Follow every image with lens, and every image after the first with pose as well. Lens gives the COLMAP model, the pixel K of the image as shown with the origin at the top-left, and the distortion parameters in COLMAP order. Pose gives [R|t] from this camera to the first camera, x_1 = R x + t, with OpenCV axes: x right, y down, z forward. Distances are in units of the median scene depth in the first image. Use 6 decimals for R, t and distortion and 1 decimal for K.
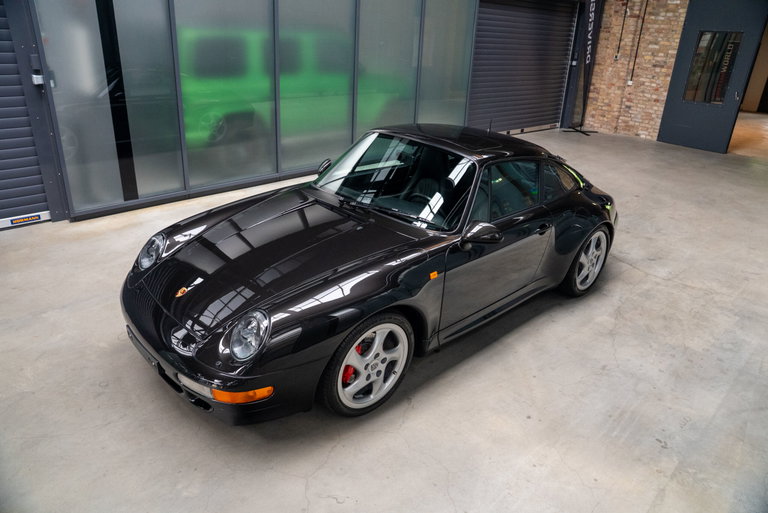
lens RADIAL K [[539.2, 0, 377.7], [0, 539.2, 258.3], [0, 0, 1]] dist [-0.119218, 0.078412]
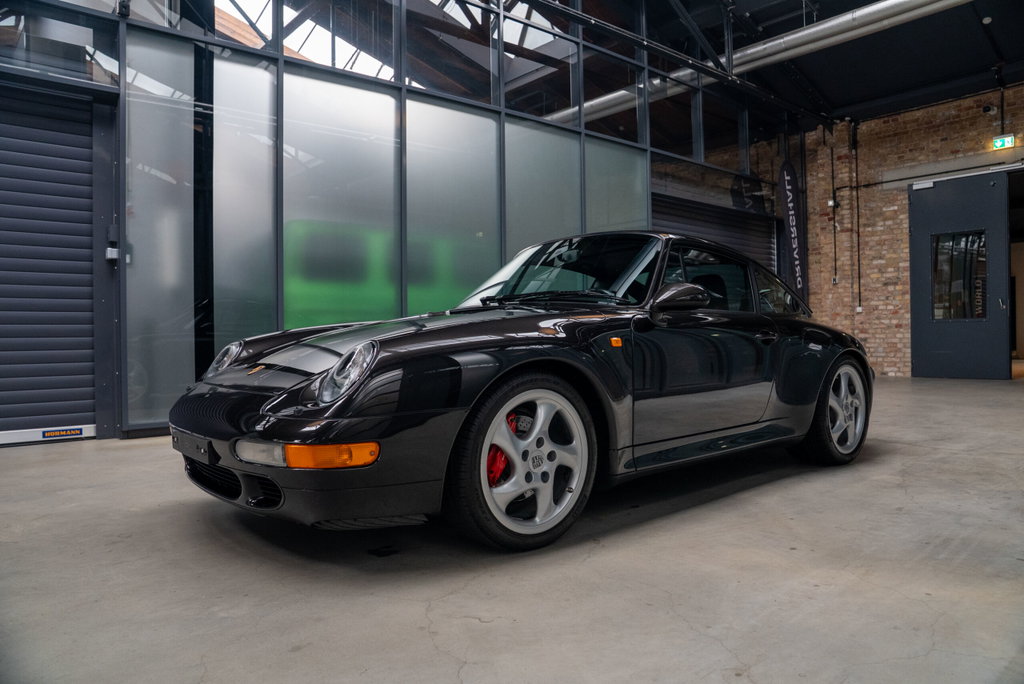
lens RADIAL K [[719.0, 0, 505.2], [0, 719.0, 335.3], [0, 0, 1]] dist [-0.119218, 0.078412]
pose [[0.997769, -0.053249, -0.040276, -0.001097], [0.032263, 0.912682, -0.407396, 0.221598], [0.058453, 0.405188, 0.912363, 0.078086]]
